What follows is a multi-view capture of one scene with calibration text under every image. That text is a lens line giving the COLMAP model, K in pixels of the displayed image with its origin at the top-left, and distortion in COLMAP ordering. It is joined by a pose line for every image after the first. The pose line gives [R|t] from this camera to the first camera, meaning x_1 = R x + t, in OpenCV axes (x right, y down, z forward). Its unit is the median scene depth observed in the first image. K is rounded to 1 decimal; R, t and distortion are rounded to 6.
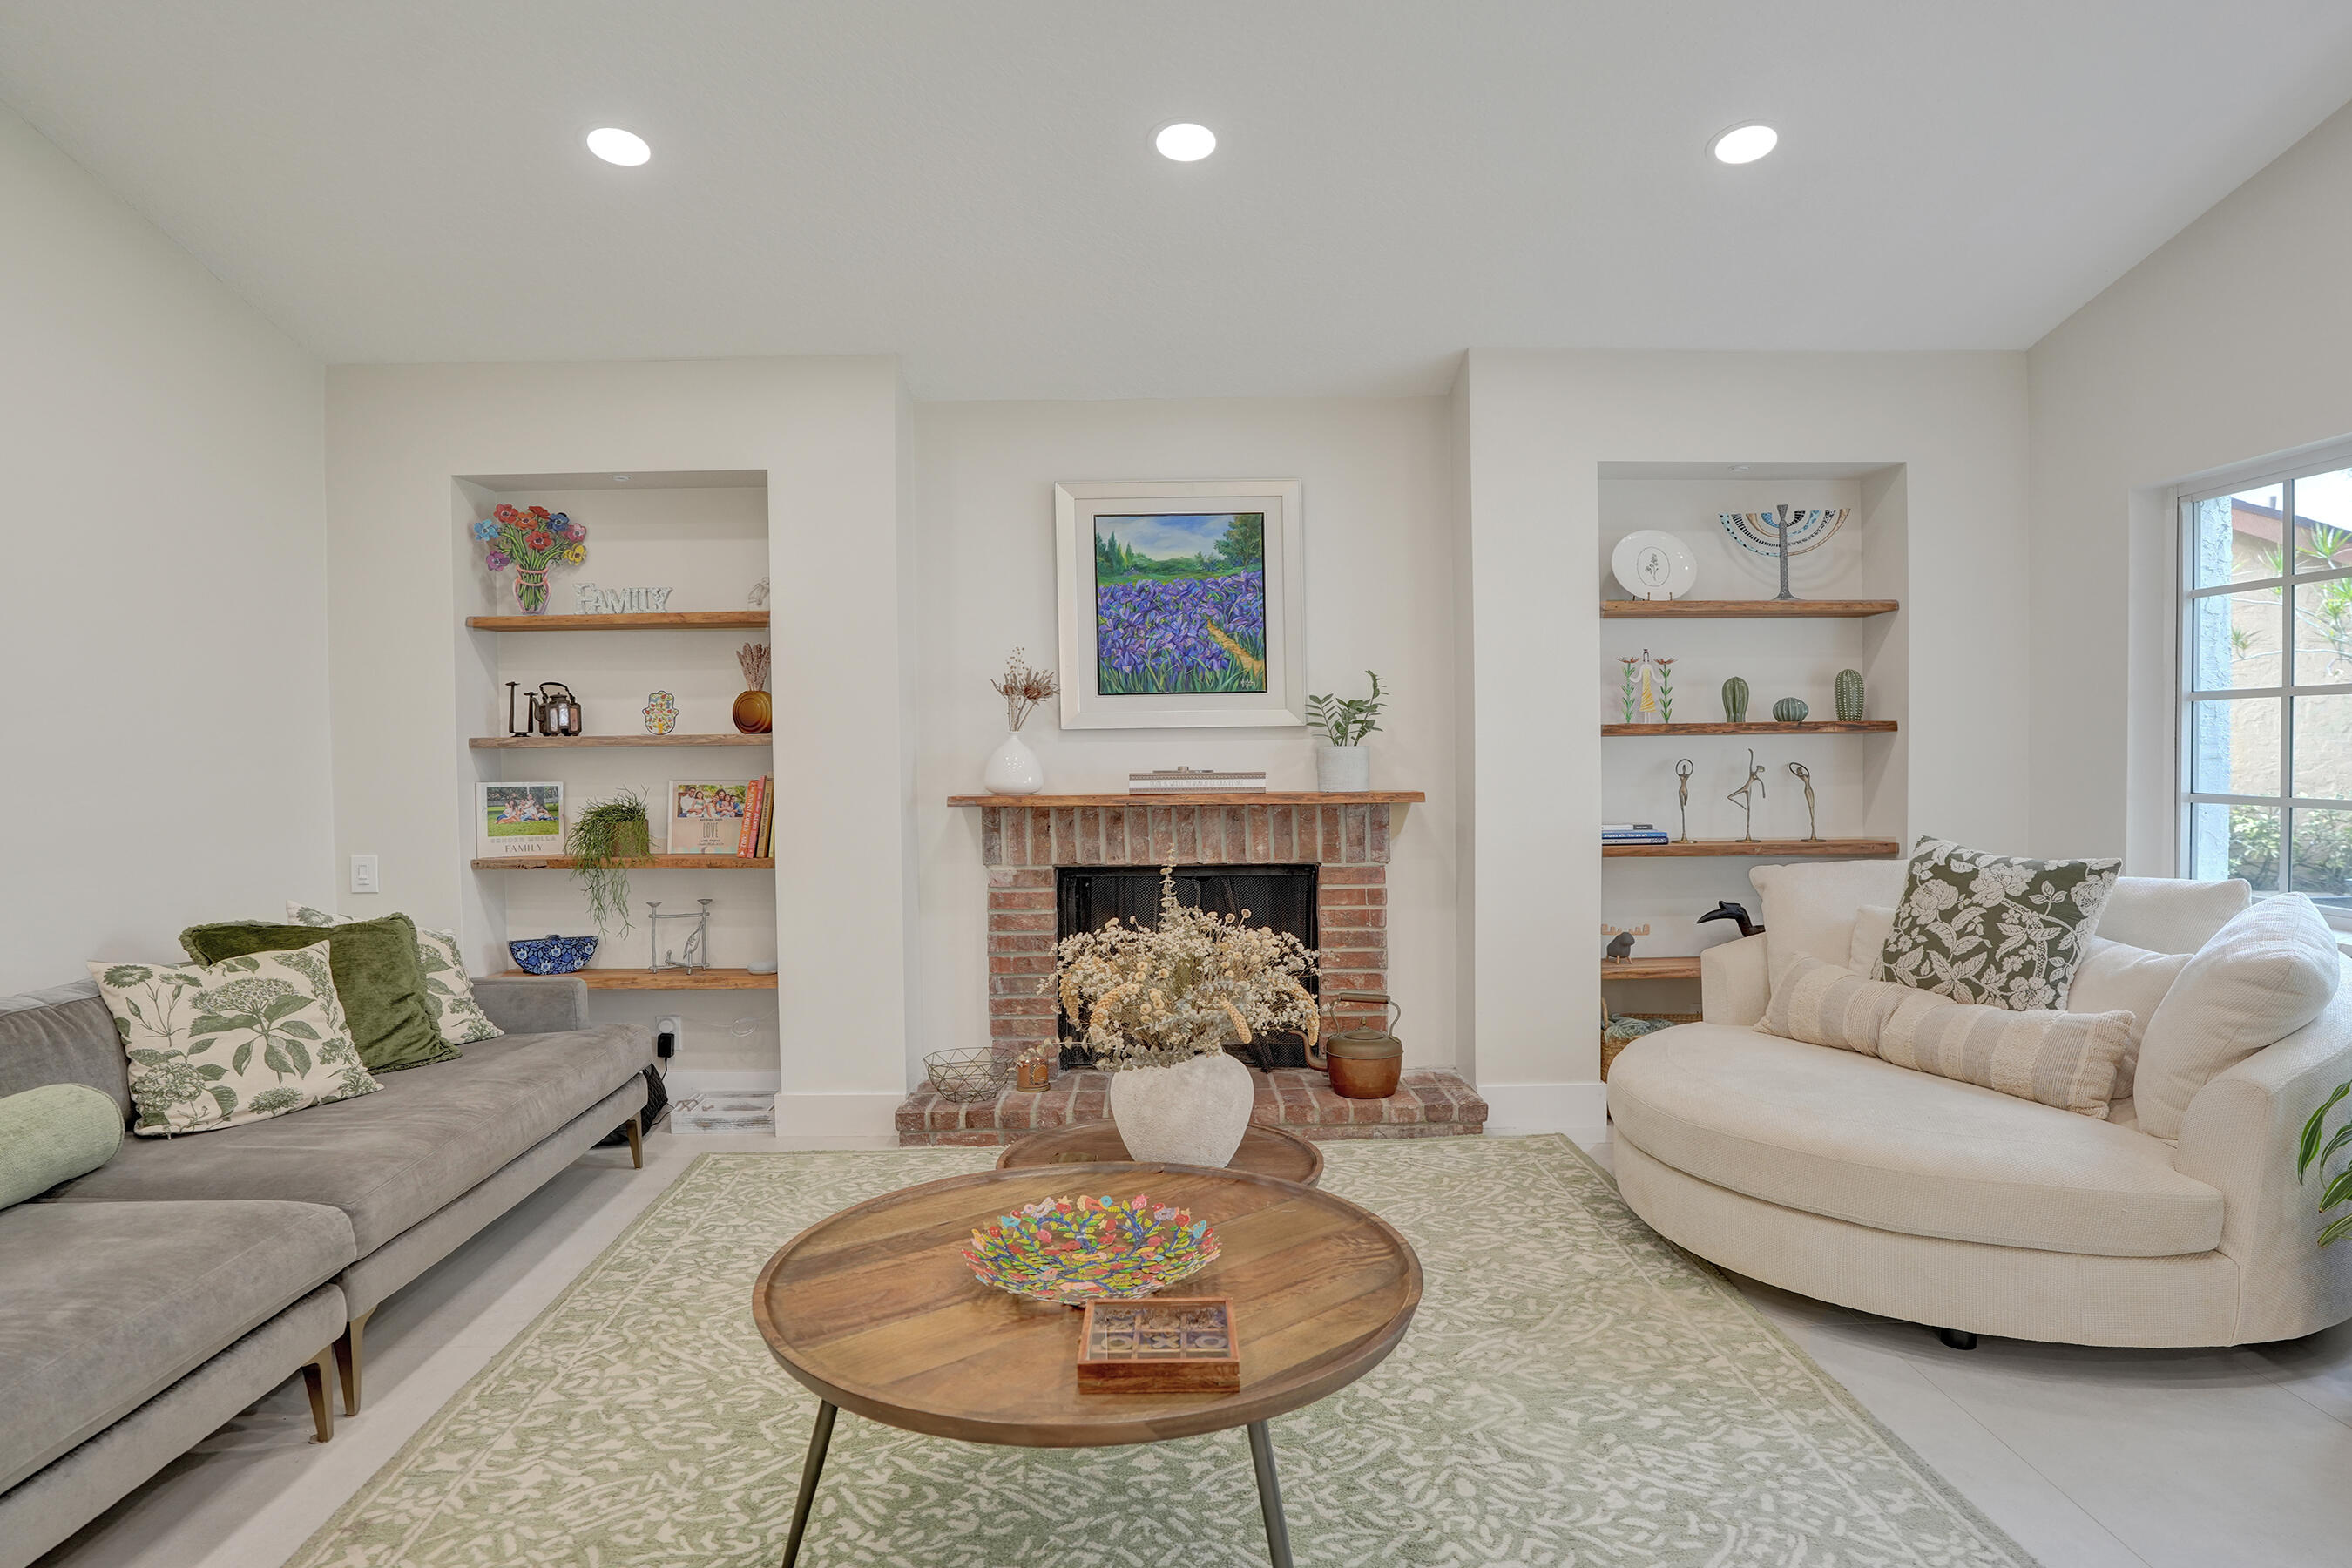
lens RADIAL K [[1372.0, 0, 1171.7], [0, 1372.0, 777.4], [0, 0, 1]] dist [-0.043118, 0.006629]
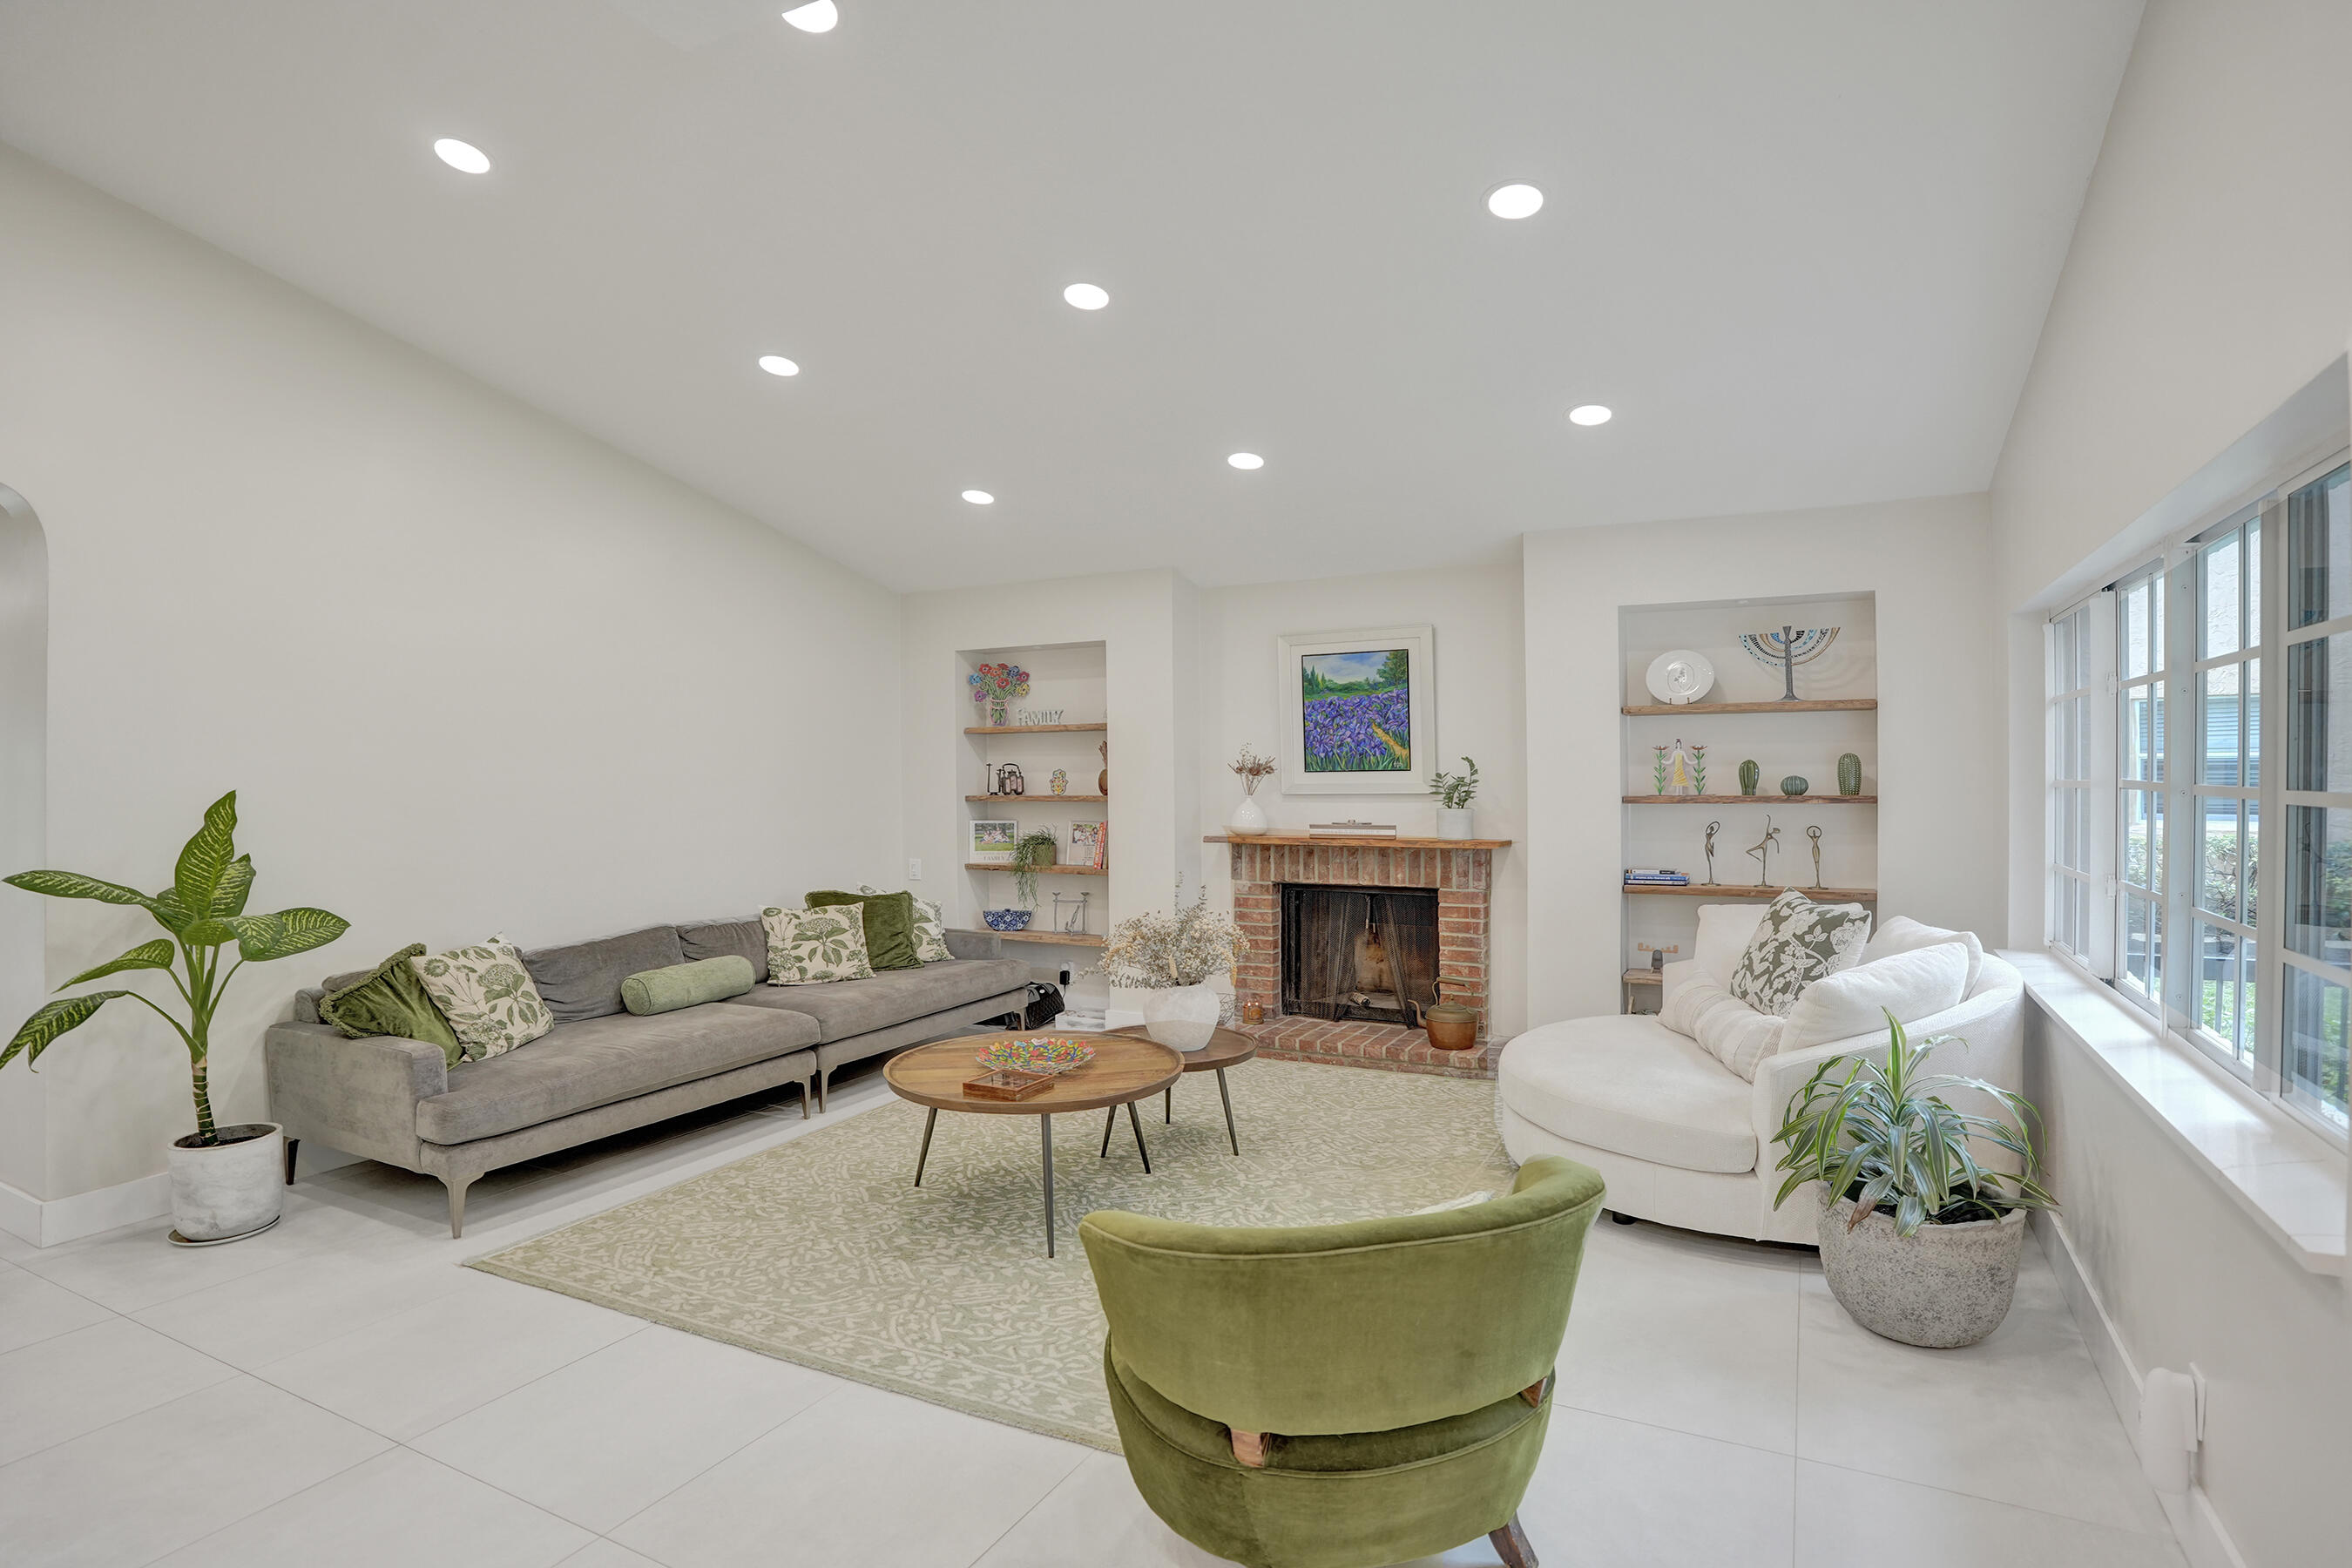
lens RADIAL K [[1223.4, 0, 1170.7], [0, 1223.4, 773.1], [0, 0, 1]] dist [-0.066624, 0.022771]
pose [[0.876804, 0.003207, -0.480837, 0.485548], [-0.012332, 0.999799, -0.015820, -0.036139], [0.480689, 0.019801, 0.876668, -0.278992]]
